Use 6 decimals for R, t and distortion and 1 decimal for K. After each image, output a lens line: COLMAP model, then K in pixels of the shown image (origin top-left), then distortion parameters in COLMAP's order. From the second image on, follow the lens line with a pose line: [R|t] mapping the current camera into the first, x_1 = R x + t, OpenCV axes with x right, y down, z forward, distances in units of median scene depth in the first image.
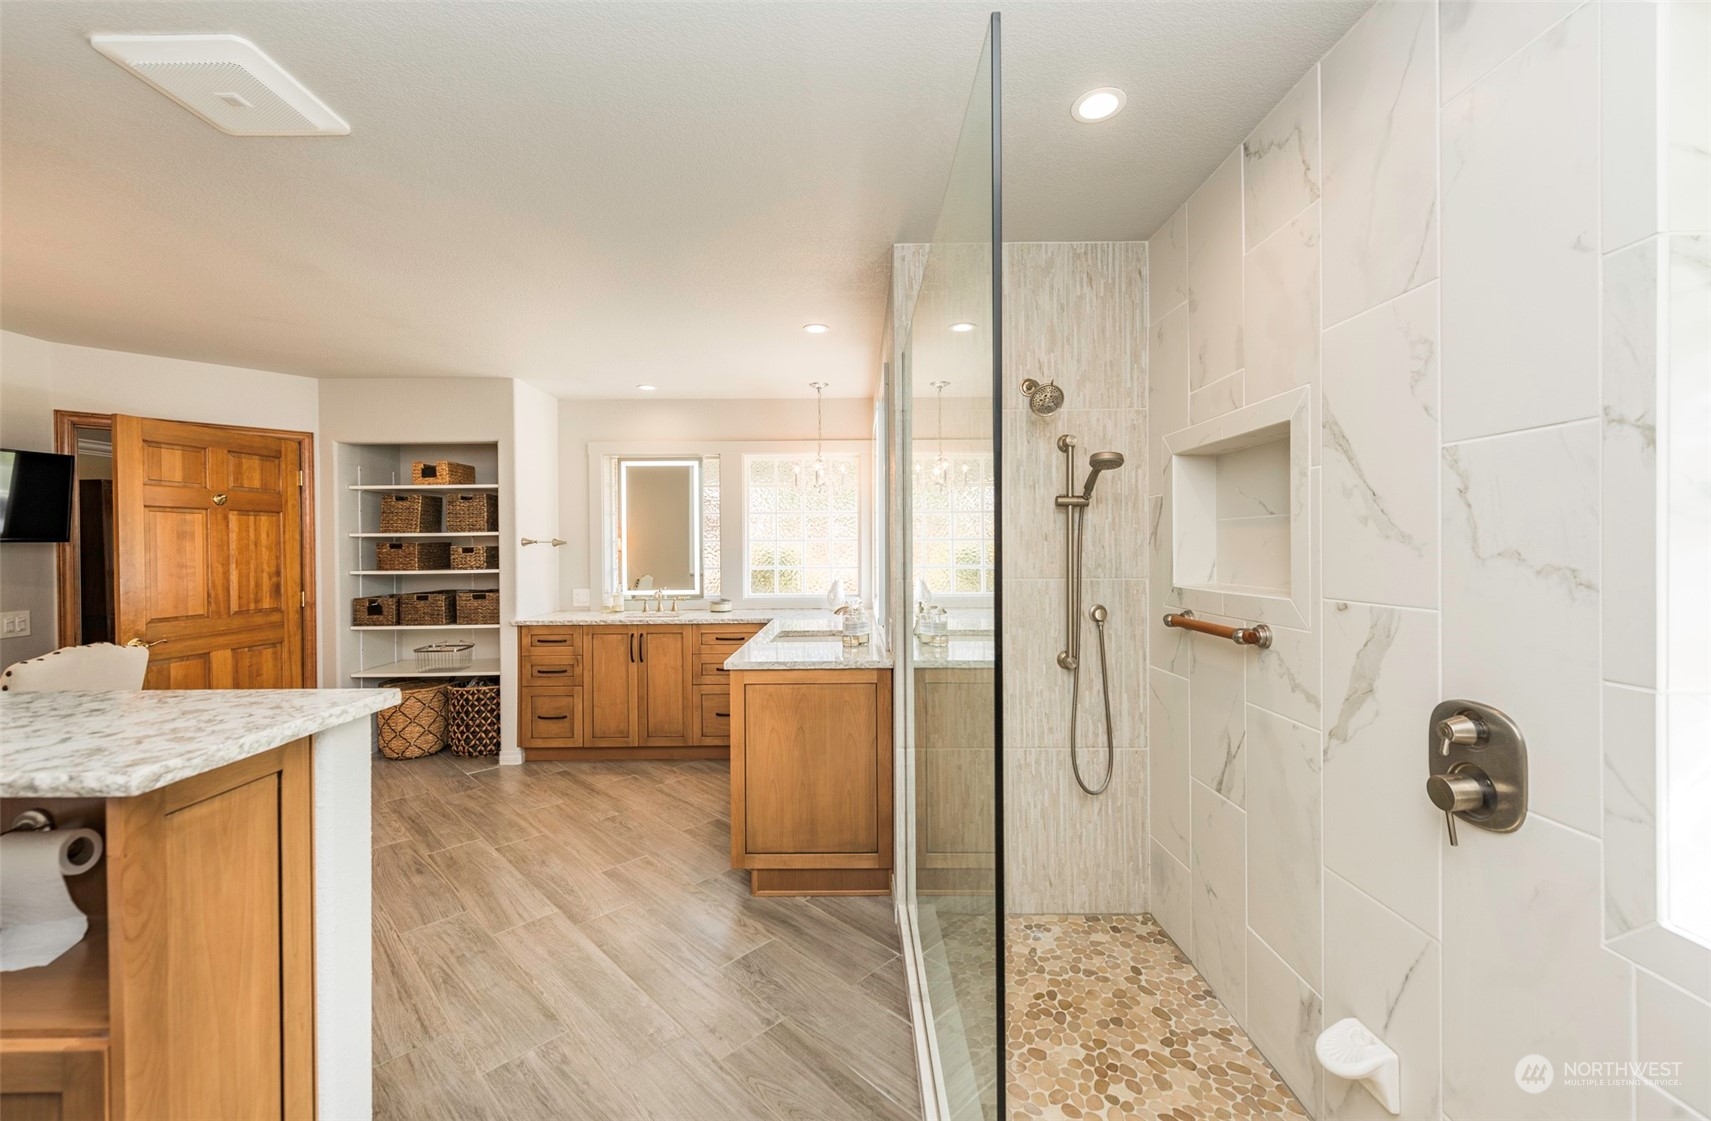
lens RADIAL K [[682.9, 0, 858.7], [0, 682.9, 552.9], [0, 0, 1]] dist [0.001006, 0.000056]
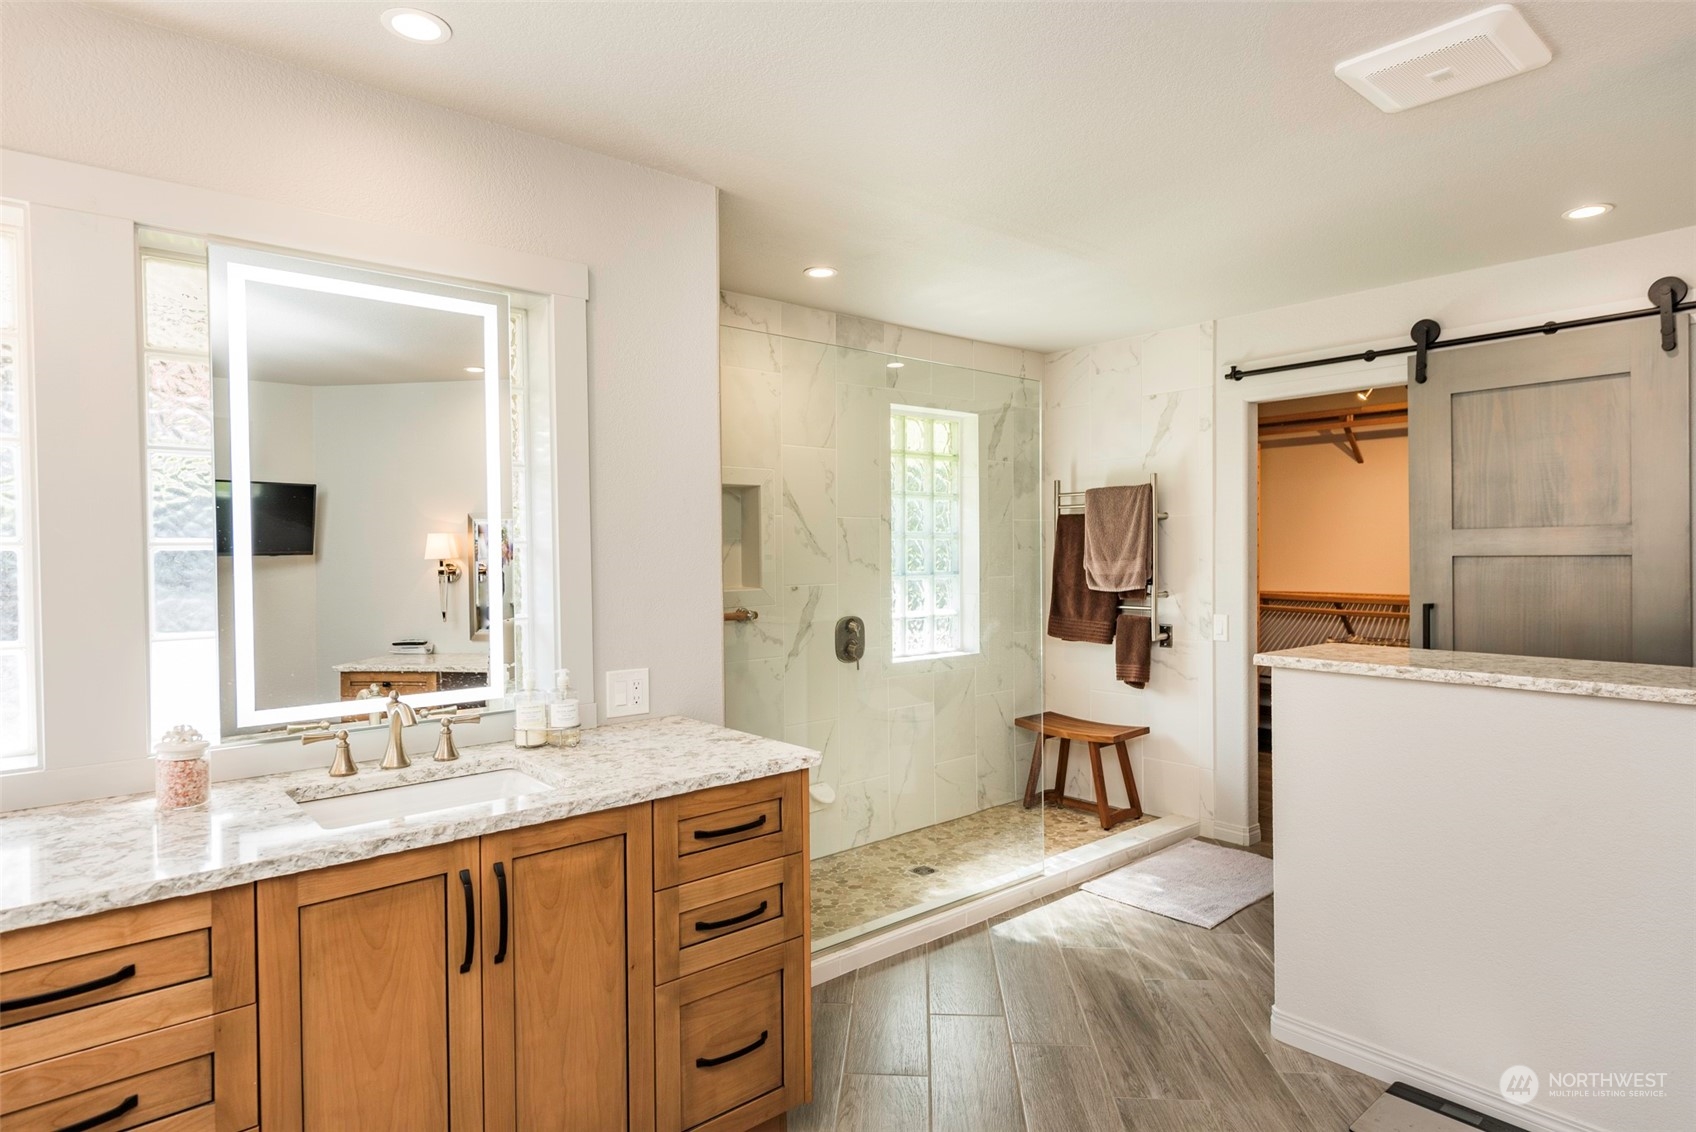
lens RADIAL K [[938.7, 0, 849.9], [0, 938.7, 562.3], [0, 0, 1]] dist [0.004873, -0.000233]
pose [[-0.649887, 0.000044, 0.760031, -1.430810], [0.017802, 0.999727, 0.015165, -0.034919], [-0.759822, 0.023385, -0.649710, 2.574442]]
